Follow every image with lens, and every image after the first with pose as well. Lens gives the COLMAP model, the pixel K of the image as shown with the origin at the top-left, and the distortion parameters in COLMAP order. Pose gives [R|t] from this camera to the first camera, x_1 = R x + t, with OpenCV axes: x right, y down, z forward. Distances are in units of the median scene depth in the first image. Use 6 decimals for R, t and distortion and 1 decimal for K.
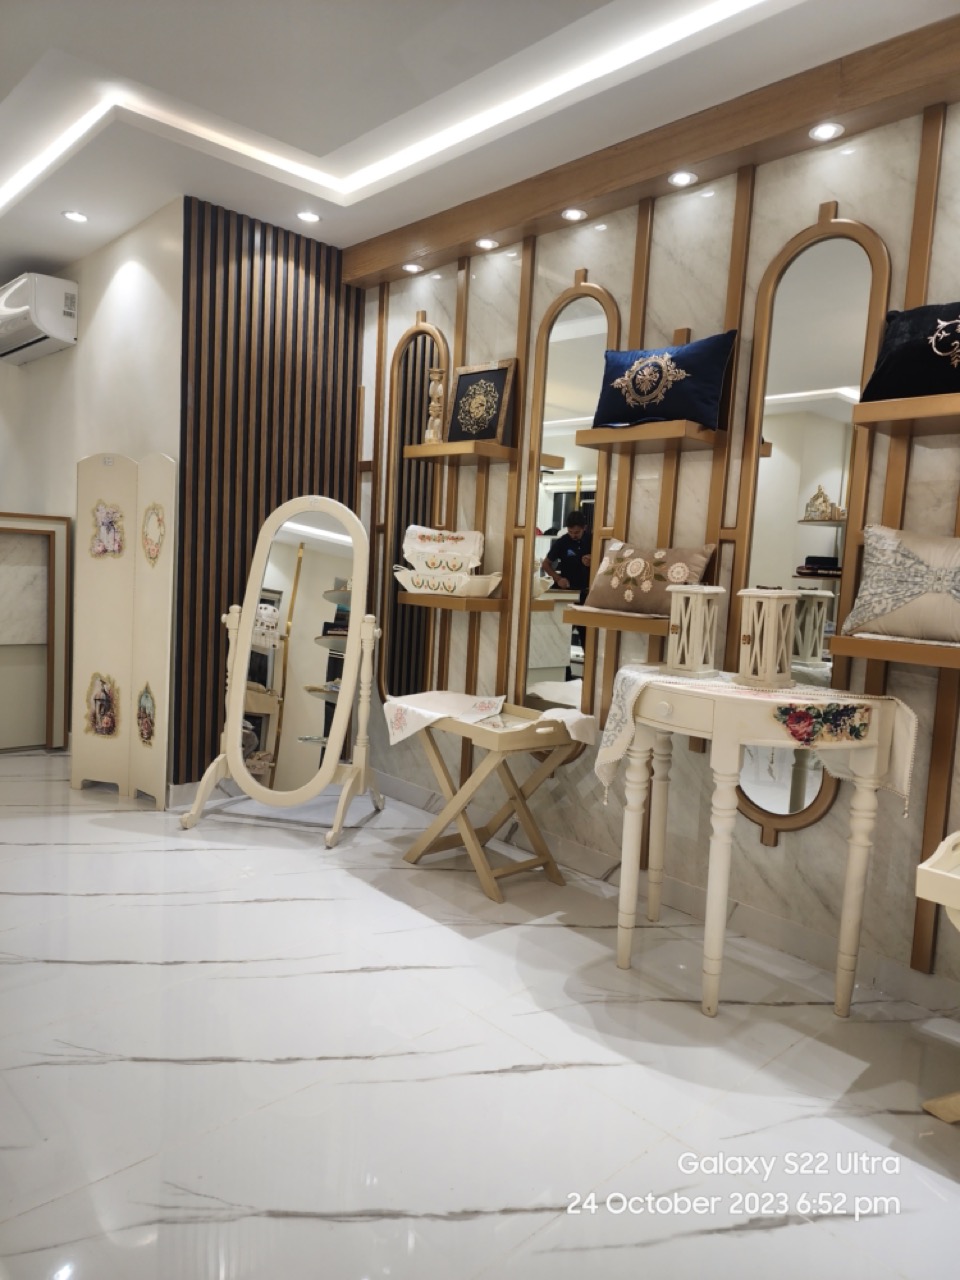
lens RADIAL K [[862.5, 0, 476.5], [0, 862.5, 636.7], [0, 0, 1]] dist [0.080293, -0.073312]
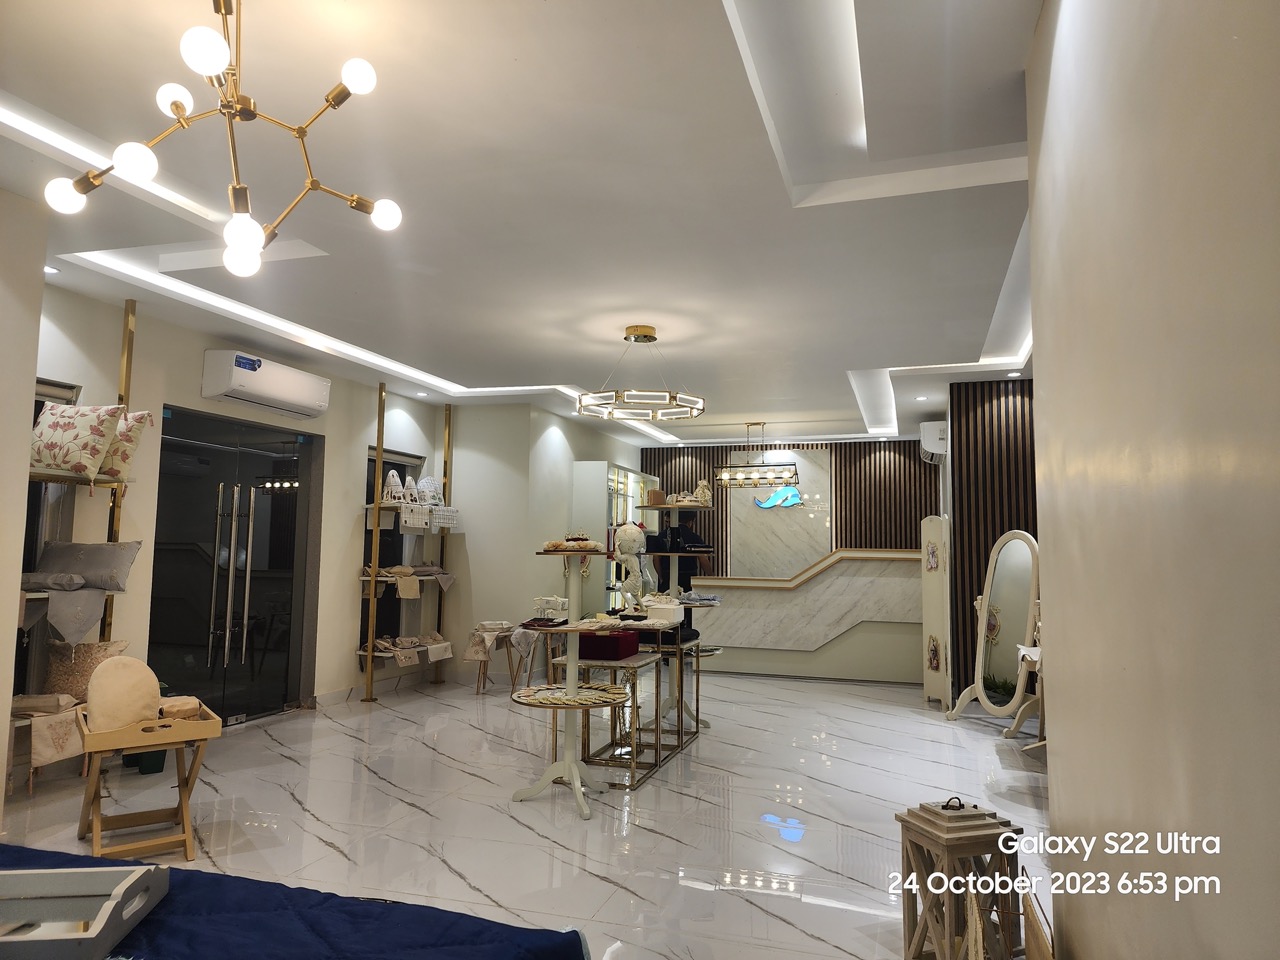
lens RADIAL K [[862.5, 0, 634.4], [0, 862.5, 466.8], [0, 0, 1]] dist [0.080293, -0.073312]
pose [[0.480571, -0.135750, -0.866385, 1.002326], [-0.064498, 0.979799, -0.189296, 0.091731], [0.874581, 0.146851, 0.462108, -0.486549]]
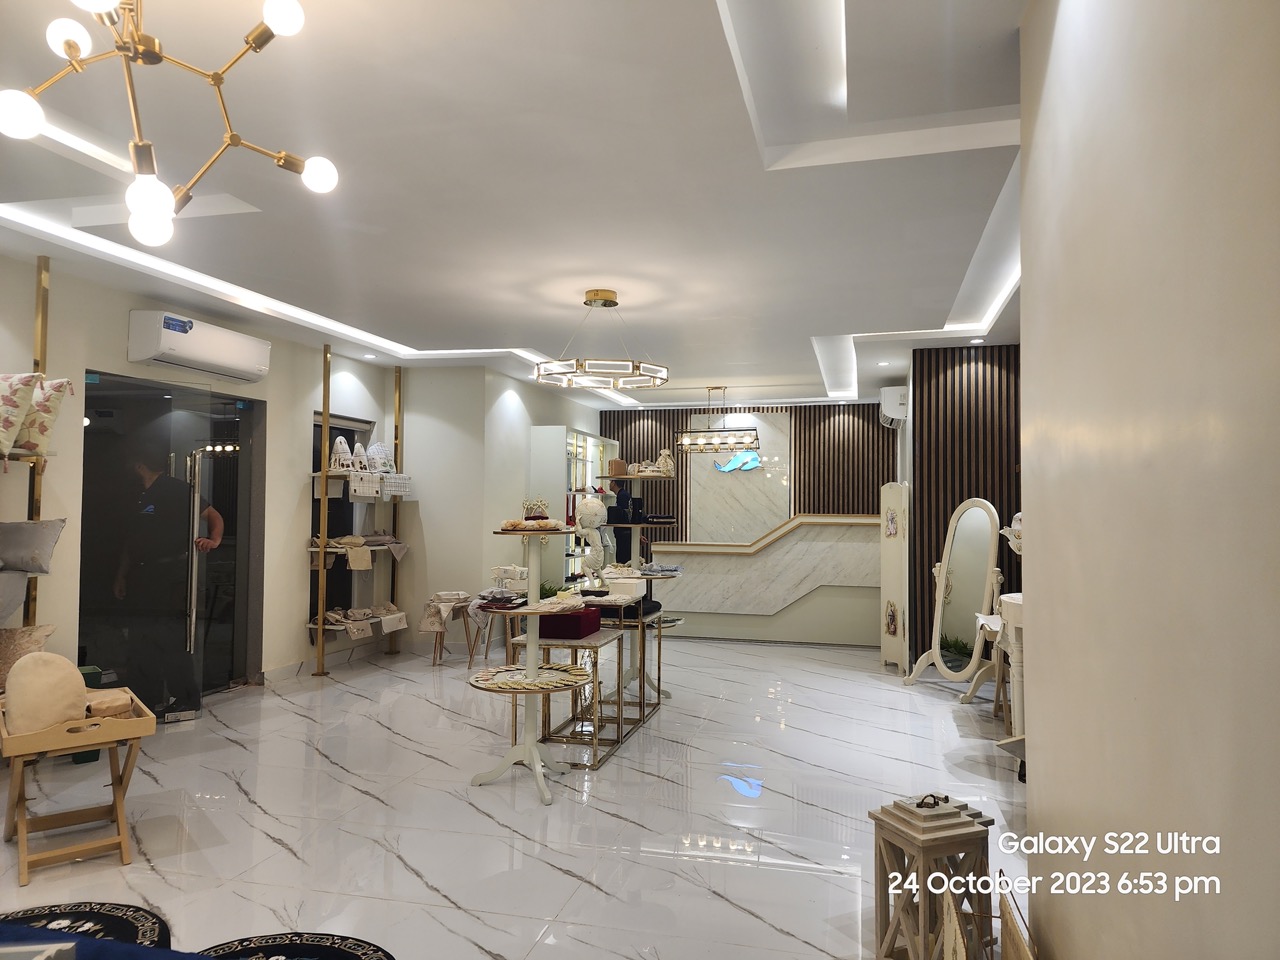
lens RADIAL K [[862.5, 0, 641.6], [0, 862.5, 474.4], [0, 0, 1]] dist [0.080293, -0.073312]
pose [[0.530360, -0.085232, -0.843477, 0.960120], [-0.053681, 0.989561, -0.133747, 0.058247], [0.846071, 0.116213, 0.520248, -0.473575]]
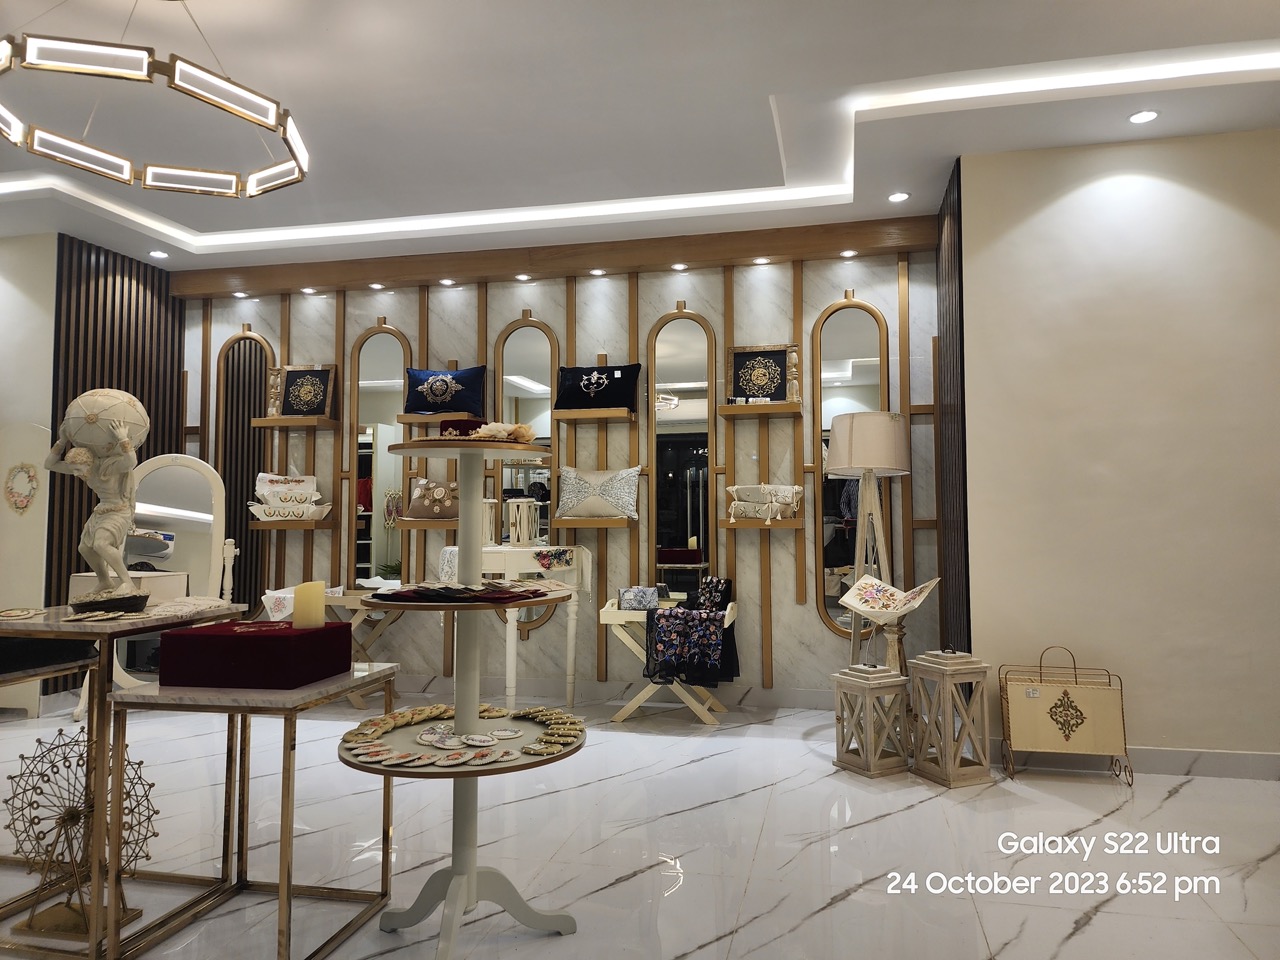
lens RADIAL K [[862.5, 0, 657.0], [0, 862.5, 468.6], [0, 0, 1]] dist [0.080293, -0.073312]
pose [[0.827589, -0.026092, 0.560727, -0.347957], [0.099421, 0.989940, -0.100674, 0.072862], [-0.552459, 0.139064, 0.821858, -0.547163]]
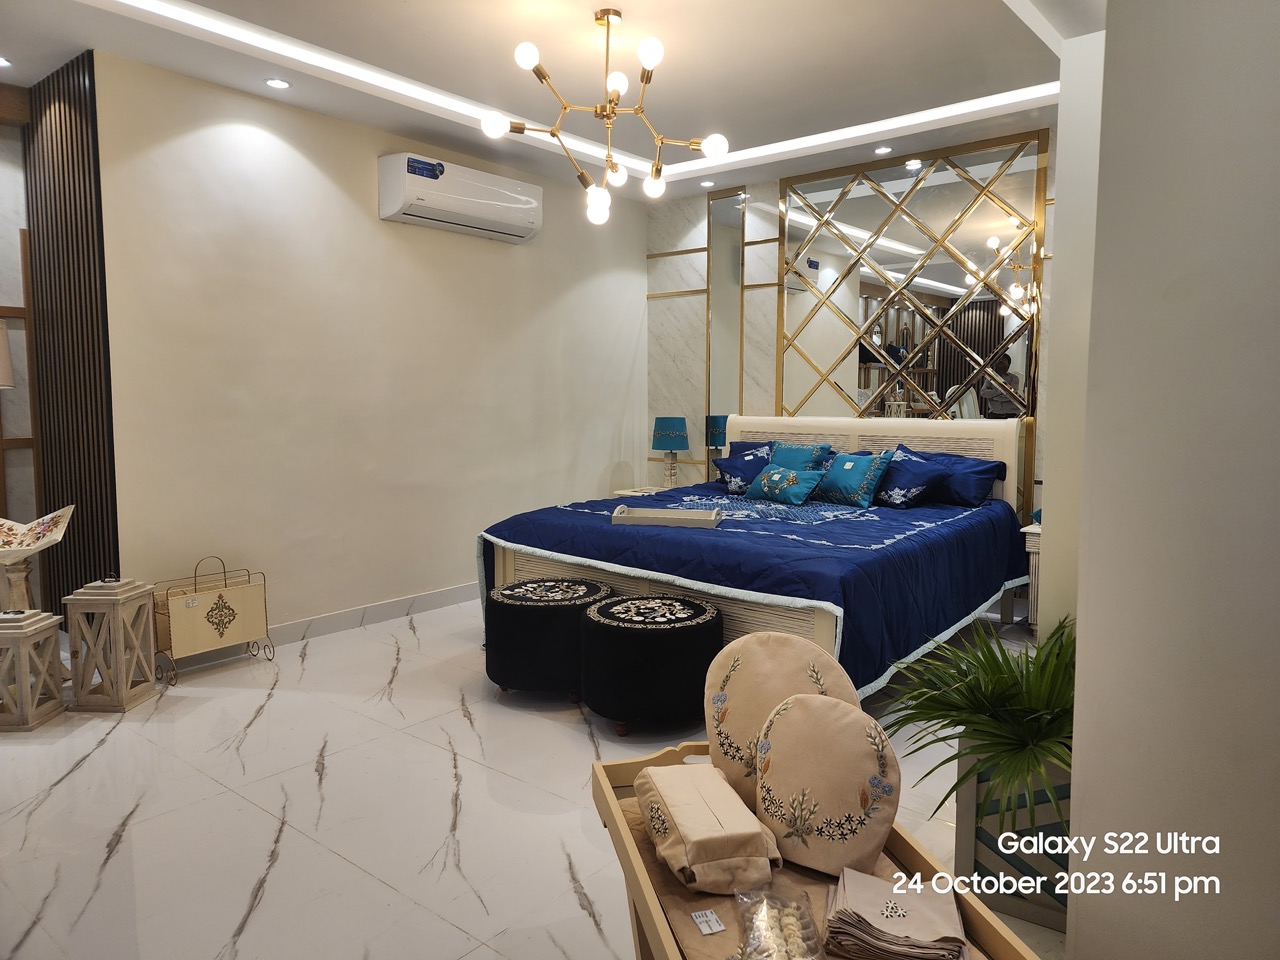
lens RADIAL K [[862.5, 0, 651.0], [0, 862.5, 466.6], [0, 0, 1]] dist [0.080293, -0.073312]
pose [[-0.125424, -0.136304, 0.982695, -0.546315], [0.081752, 0.985729, 0.147159, -0.007973], [-0.988729, 0.098795, -0.112491, -0.389180]]
